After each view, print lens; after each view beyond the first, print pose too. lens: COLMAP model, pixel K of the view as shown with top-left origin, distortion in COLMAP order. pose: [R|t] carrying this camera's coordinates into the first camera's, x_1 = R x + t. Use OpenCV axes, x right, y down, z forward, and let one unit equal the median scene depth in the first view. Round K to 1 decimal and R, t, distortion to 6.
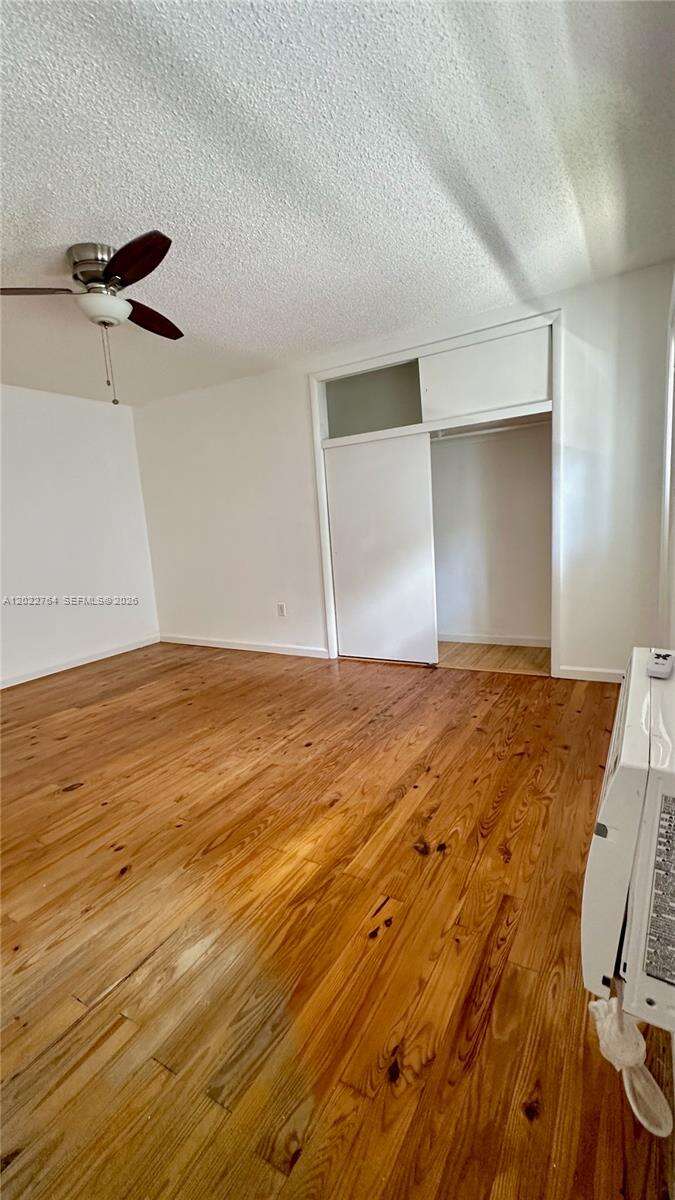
lens RADIAL K [[514.2, 0, 339.1], [0, 514.2, 602.6], [0, 0, 1]] dist [-0.000863, 0.000073]
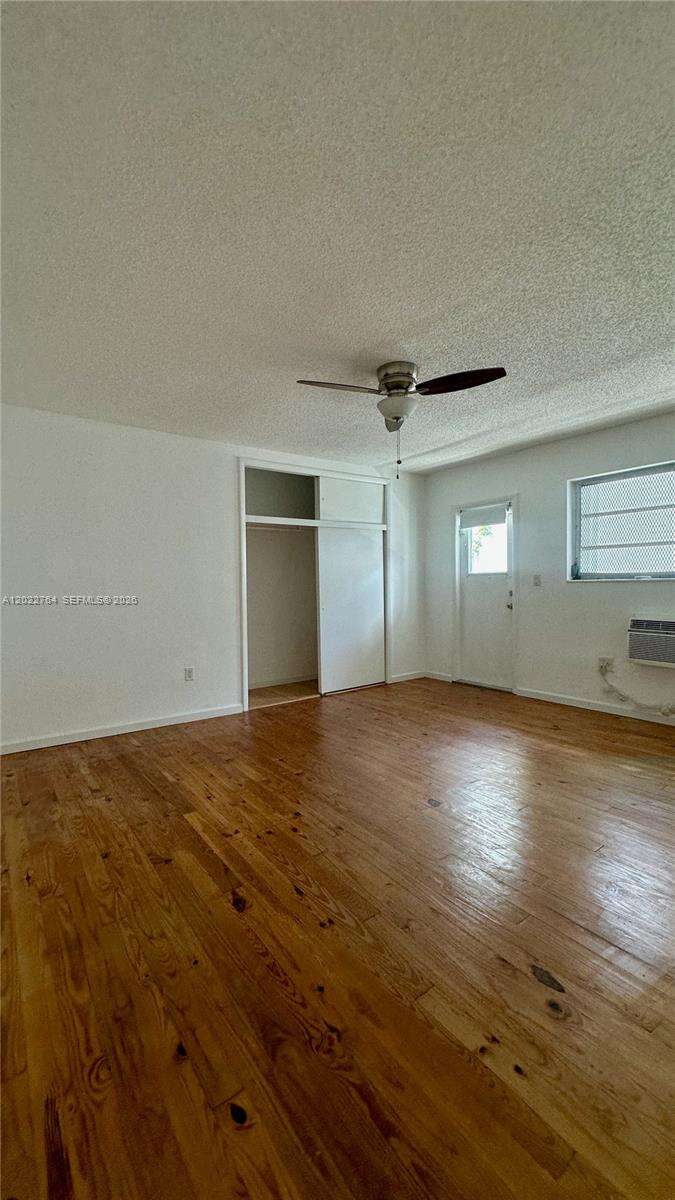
lens RADIAL K [[482.8, 0, 339.8], [0, 482.8, 600.1], [0, 0, 1]] dist [-0.001675, 0.000154]
pose [[0.382186, 0.033040, 0.923494, -1.169342], [0.137643, 0.986177, -0.092245, -0.000037], [-0.913777, 0.162367, 0.372356, 0.547282]]
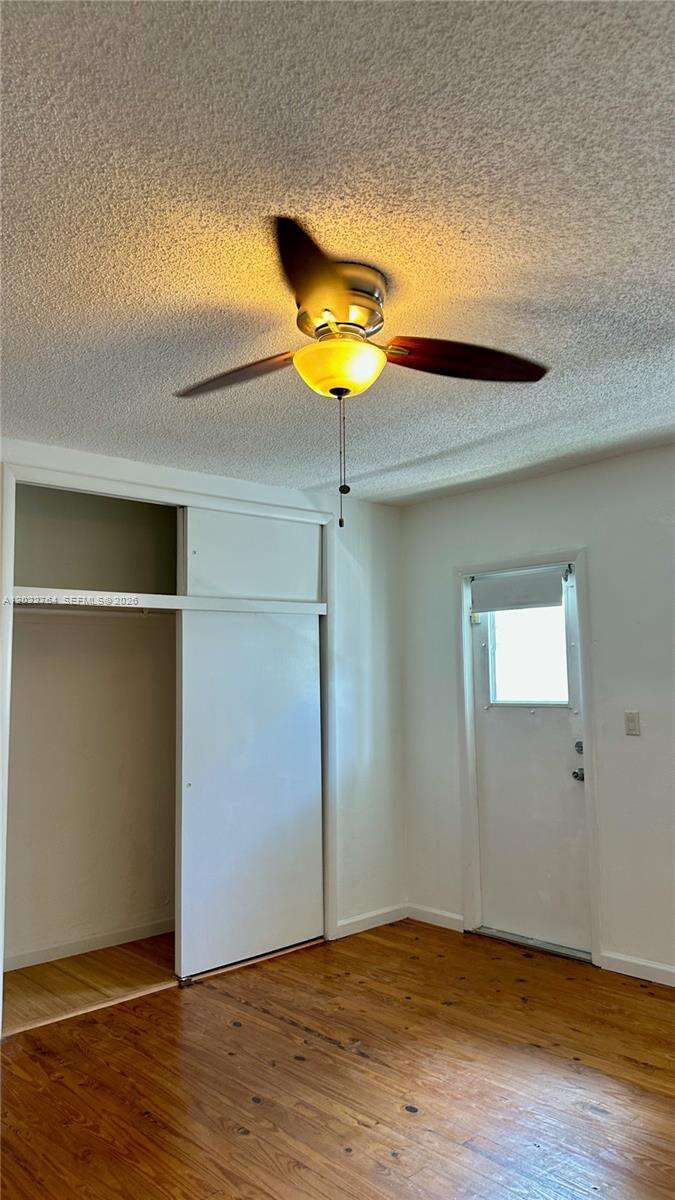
lens RADIAL K [[850.9, 0, 340.8], [0, 850.9, 595.6], [0, 0, 1]] dist [0.000381, -0.004357]
pose [[0.284606, 0.165488, 0.944253, -0.941413], [0.149798, 0.965210, -0.214311, -0.087195], [-0.946868, 0.202441, 0.249915, 0.589510]]
